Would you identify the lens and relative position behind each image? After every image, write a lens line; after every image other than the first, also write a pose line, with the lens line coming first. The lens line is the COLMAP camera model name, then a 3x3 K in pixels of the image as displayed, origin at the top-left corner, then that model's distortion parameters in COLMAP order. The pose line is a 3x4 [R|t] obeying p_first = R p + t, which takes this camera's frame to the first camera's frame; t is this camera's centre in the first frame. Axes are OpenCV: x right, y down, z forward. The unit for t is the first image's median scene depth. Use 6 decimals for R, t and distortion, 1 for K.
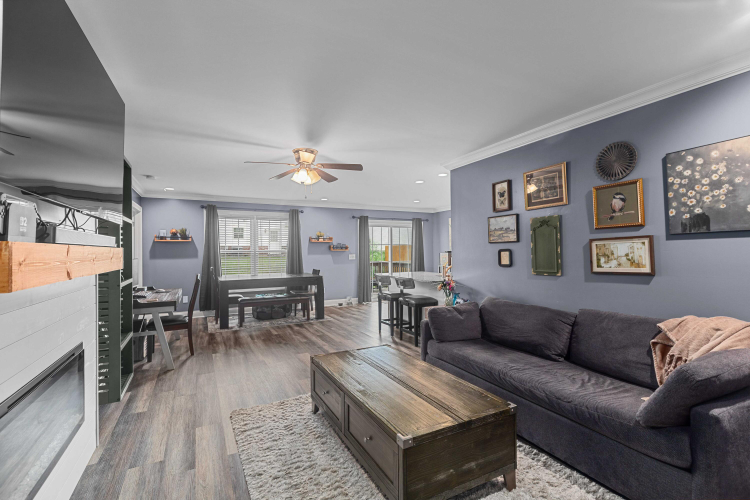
lens RADIAL K [[335.9, 0, 373.4], [0, 335.9, 251.6], [0, 0, 1]] dist [0.002747, 0.000259]
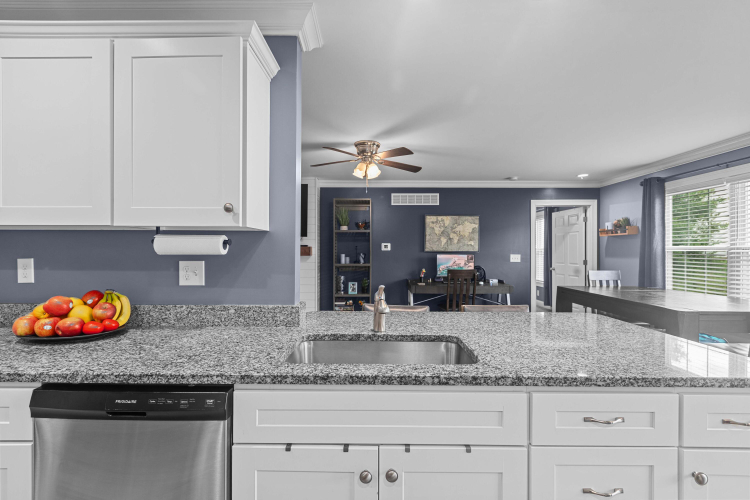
lens RADIAL K [[335.9, 0, 374.3], [0, 335.9, 252.3], [0, 0, 1]] dist [0.002747, 0.000259]
pose [[-0.464622, 0.014517, -0.885390, 0.320147], [-0.000354, 0.999862, 0.016580, -0.003335], [0.885509, 0.008017, -0.464553, 0.737960]]
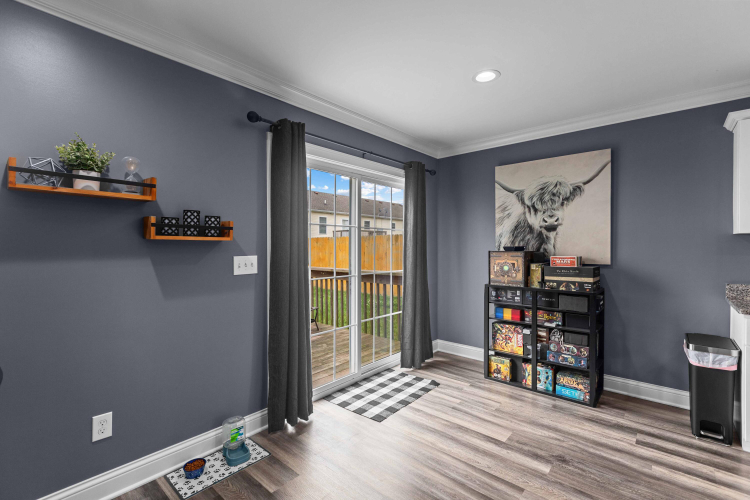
lens RADIAL K [[335.9, 0, 371.8], [0, 335.9, 249.1], [0, 0, 1]] dist [0.002747, 0.000259]
pose [[0.932809, 0.009017, 0.360257, -0.073118], [-0.010735, 0.999939, 0.002766, 0.000743], [-0.360210, -0.006447, 0.932849, 0.783656]]
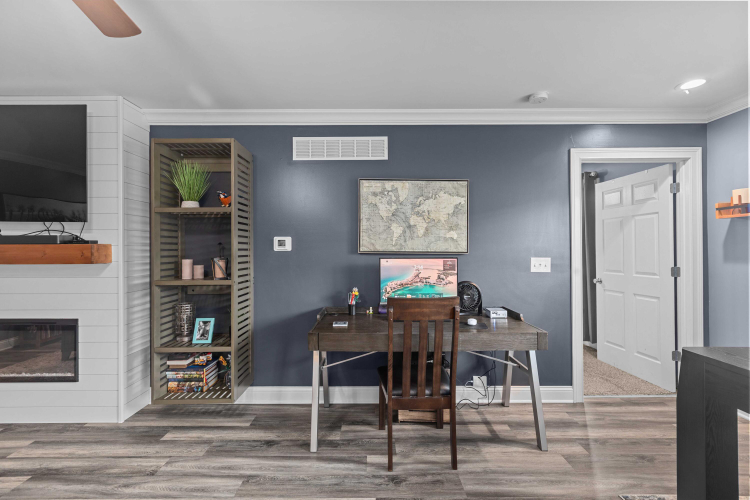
lens RADIAL K [[335.9, 0, 375.6], [0, 335.9, 248.3], [0, 0, 1]] dist [0.002747, 0.000259]
pose [[-0.461122, 0.010747, -0.887272, -0.069094], [0.006832, 0.999940, 0.008560, -0.000715], [0.887311, -0.002115, -0.461167, 0.678244]]
